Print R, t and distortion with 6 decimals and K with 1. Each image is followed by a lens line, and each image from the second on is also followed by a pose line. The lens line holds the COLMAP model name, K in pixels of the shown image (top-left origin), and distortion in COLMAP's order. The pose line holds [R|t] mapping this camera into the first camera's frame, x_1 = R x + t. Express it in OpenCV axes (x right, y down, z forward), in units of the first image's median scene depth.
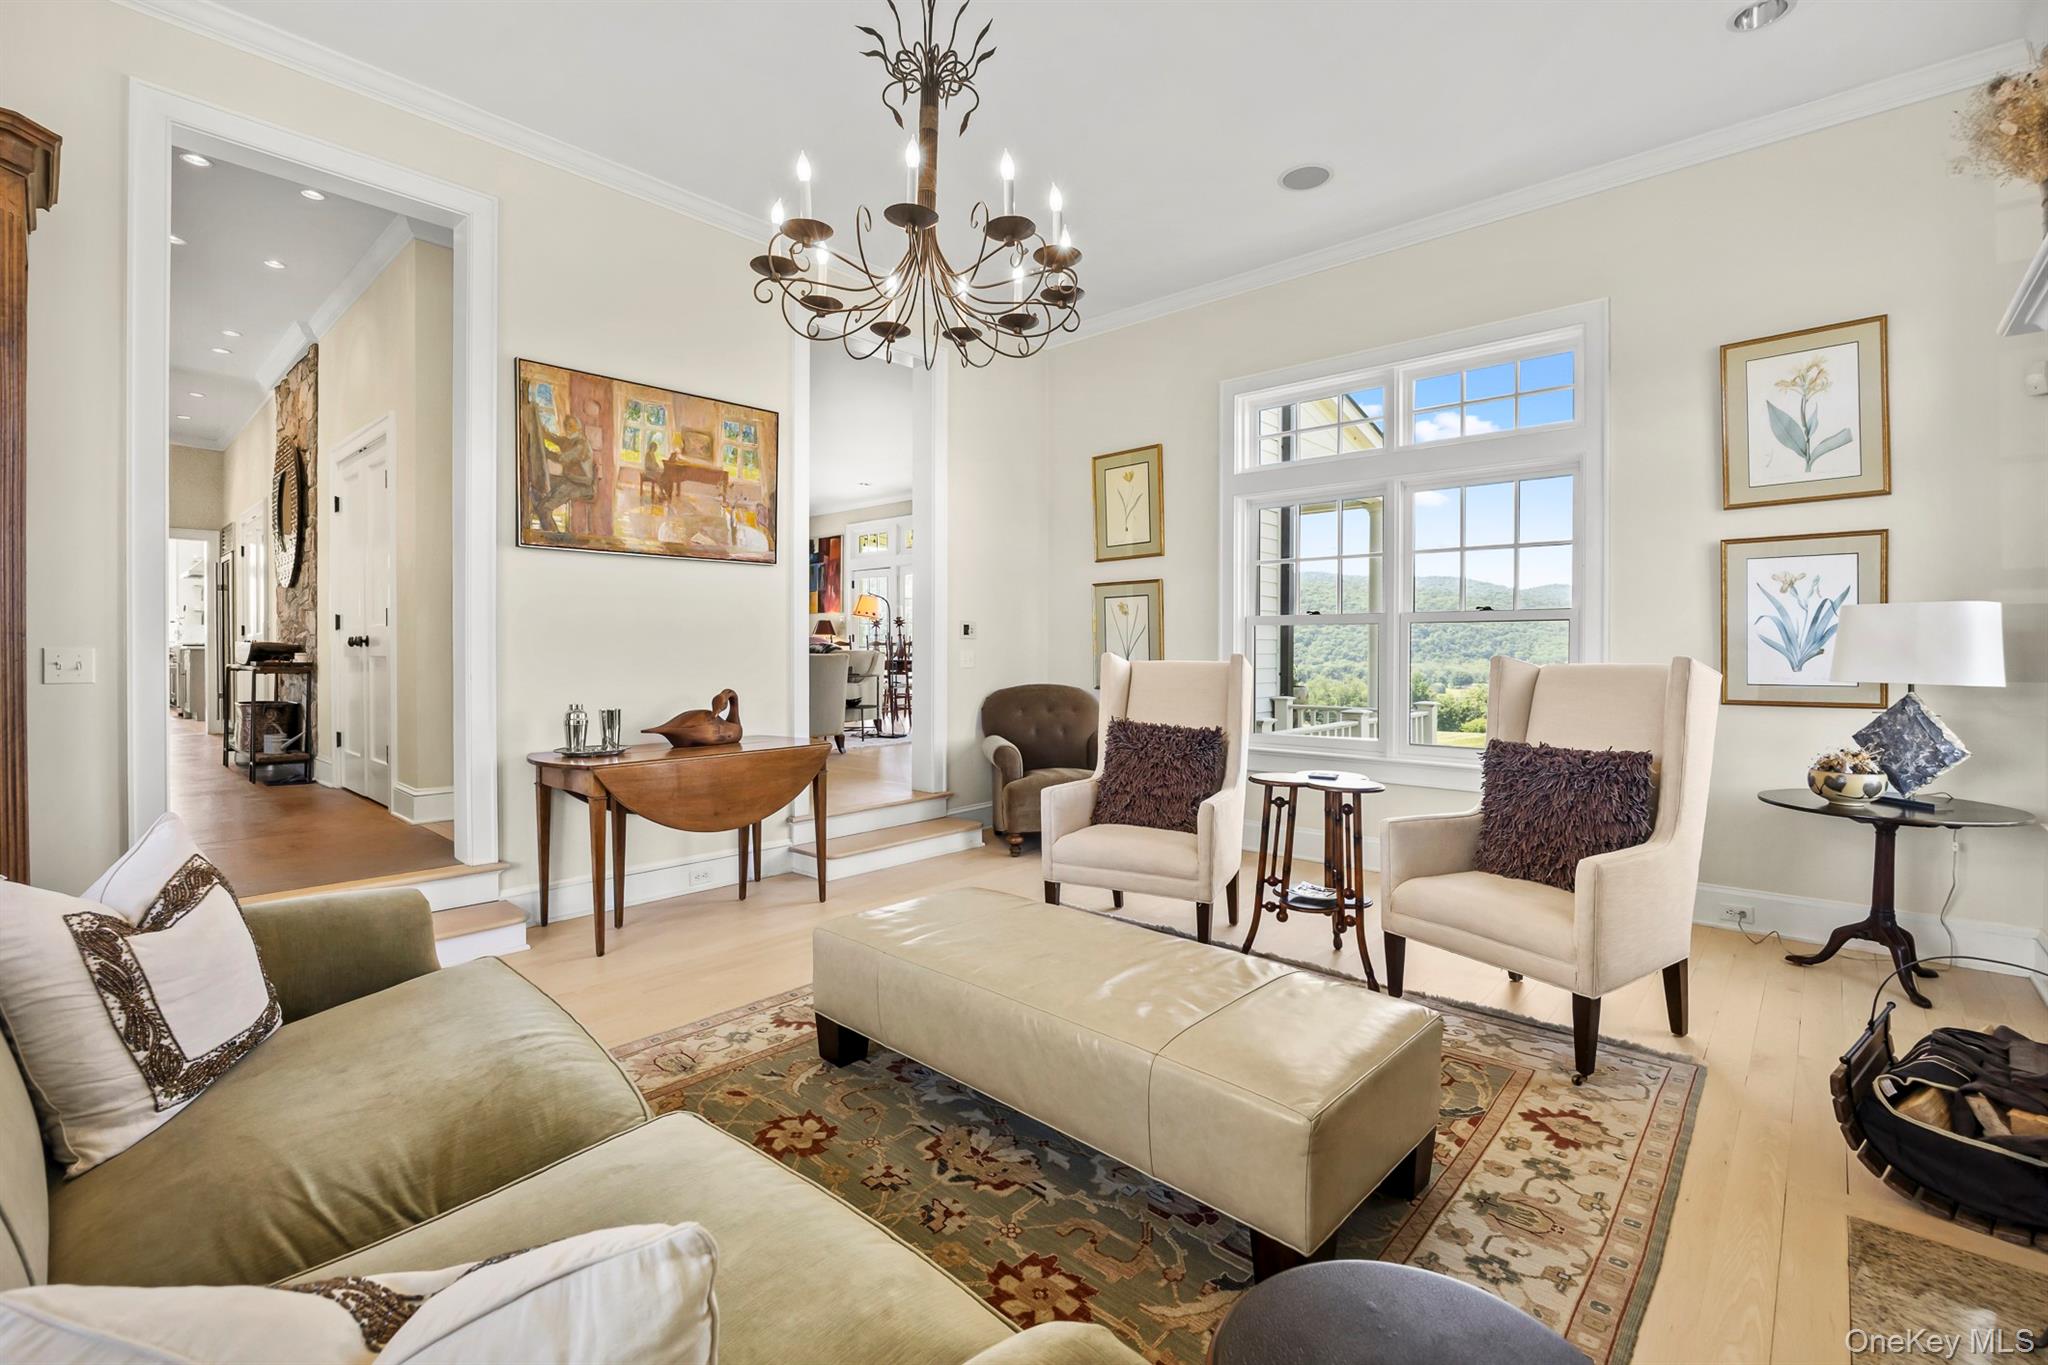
lens RADIAL K [[900.6, 0, 1020.4], [0, 900.6, 654.0], [0, 0, 1]] dist [-0.001749, -0.000049]
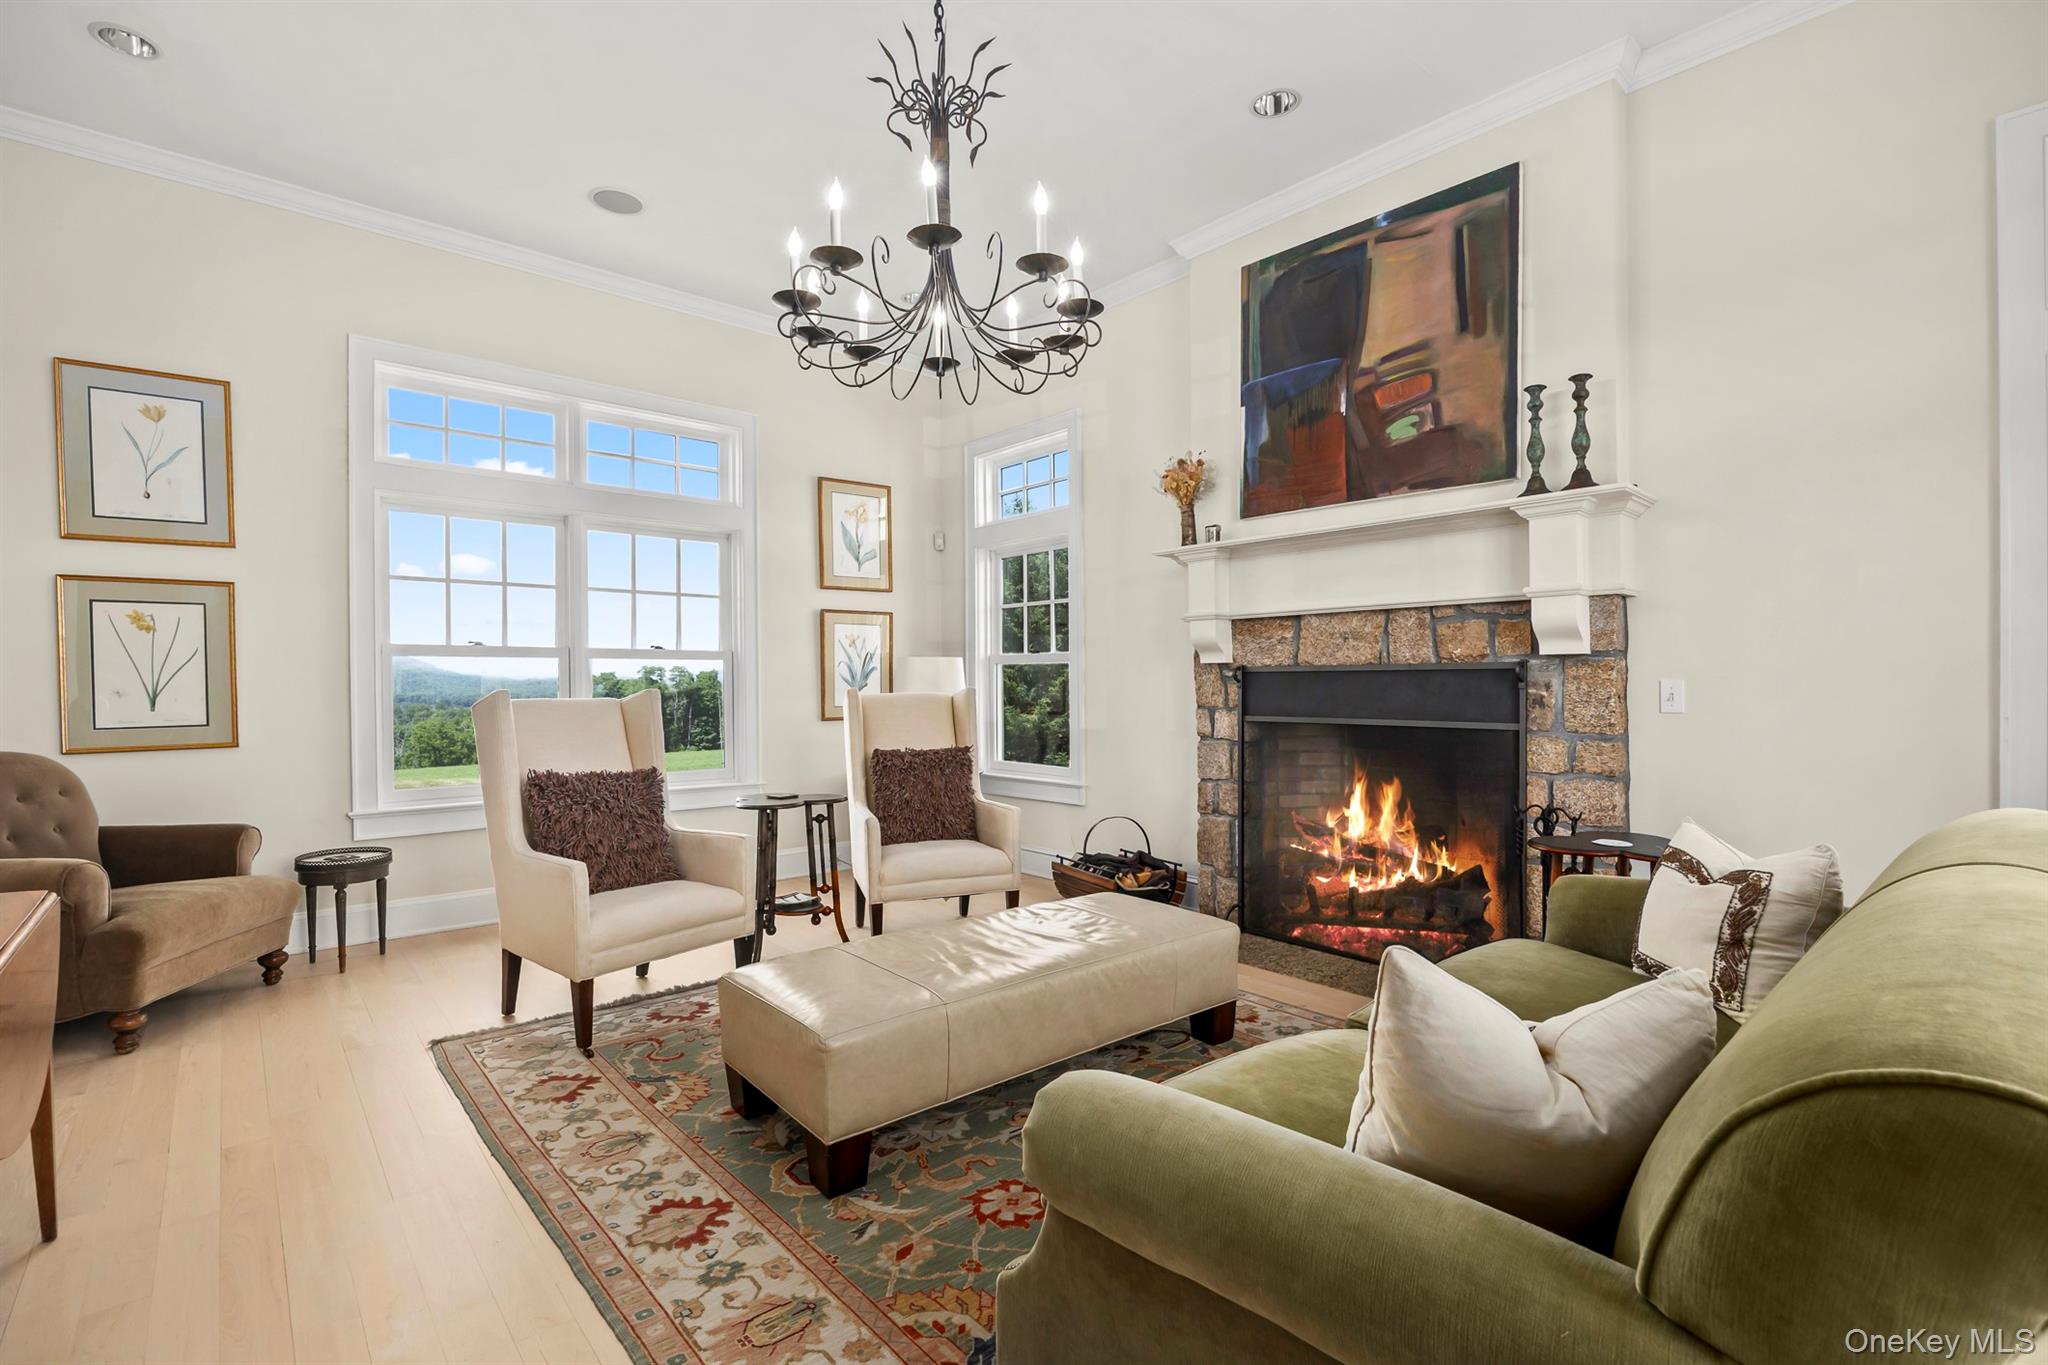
lens RADIAL K [[929.5, 0, 1024.0], [0, 929.5, 682.5], [0, 0, 1]] dist [-0.019823, 0.000071]
pose [[0.105206, -0.001972, 0.994449, -0.840571], [0.010631, 0.999943, 0.000858, -0.004437], [-0.994394, 0.010482, 0.105221, 0.616901]]
